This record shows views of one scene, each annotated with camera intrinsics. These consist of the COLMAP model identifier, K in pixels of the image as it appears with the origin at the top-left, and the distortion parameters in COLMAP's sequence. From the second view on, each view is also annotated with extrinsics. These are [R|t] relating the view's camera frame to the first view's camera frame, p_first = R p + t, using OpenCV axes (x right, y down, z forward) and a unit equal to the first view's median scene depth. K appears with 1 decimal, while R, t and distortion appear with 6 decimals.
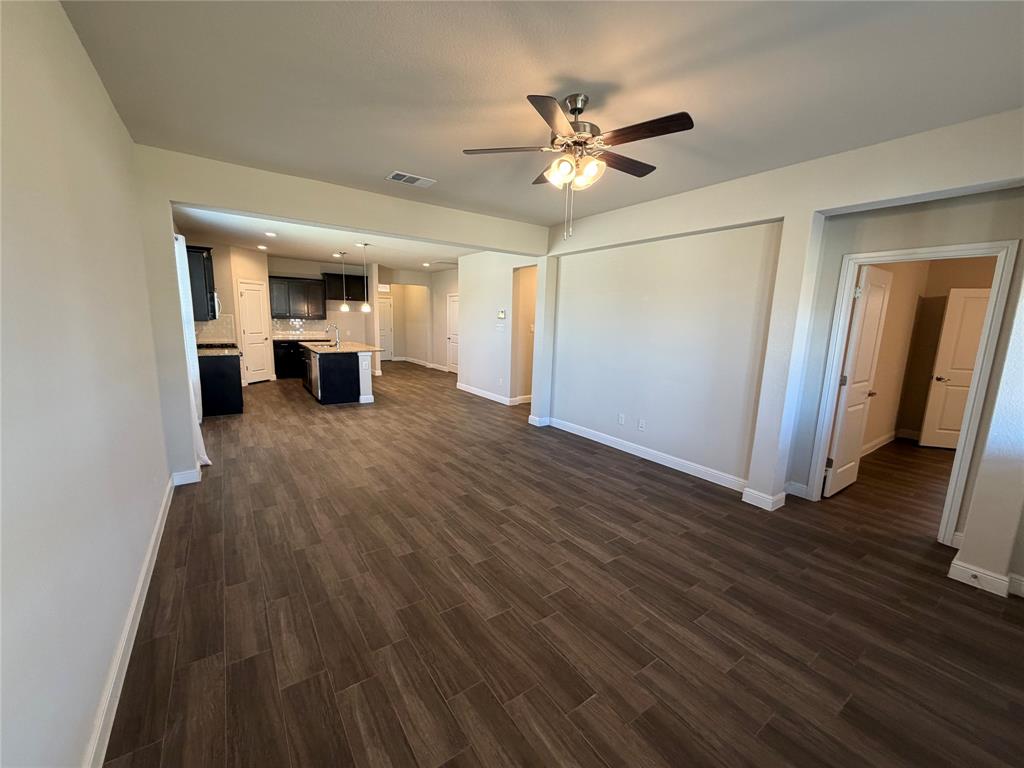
lens RADIAL K [[406.8, 0, 509.9], [0, 406.8, 382.9], [0, 0, 1]] dist [-0.002548, -0.000434]
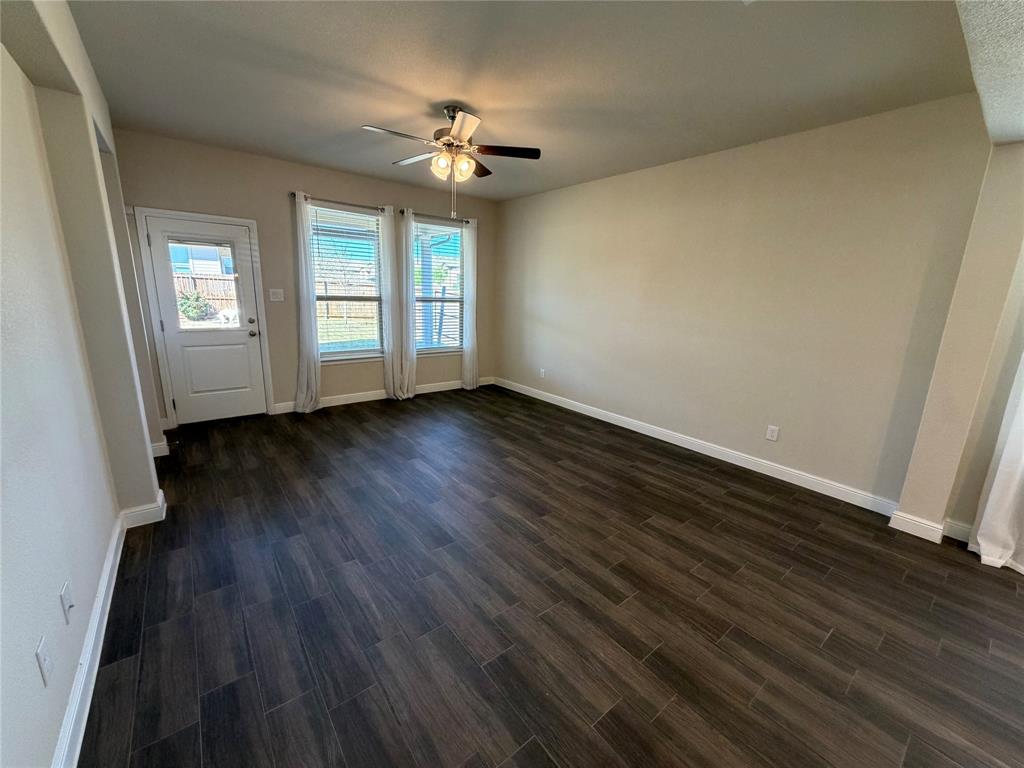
lens RADIAL K [[406.8, 0, 509.9], [0, 406.8, 382.9], [0, 0, 1]] dist [-0.002548, -0.000434]
pose [[-0.996434, -0.047047, -0.070041, 0.024257], [-0.069819, 0.925858, 0.371365, -0.281930], [0.047377, 0.374931, -0.925841, 1.824183]]
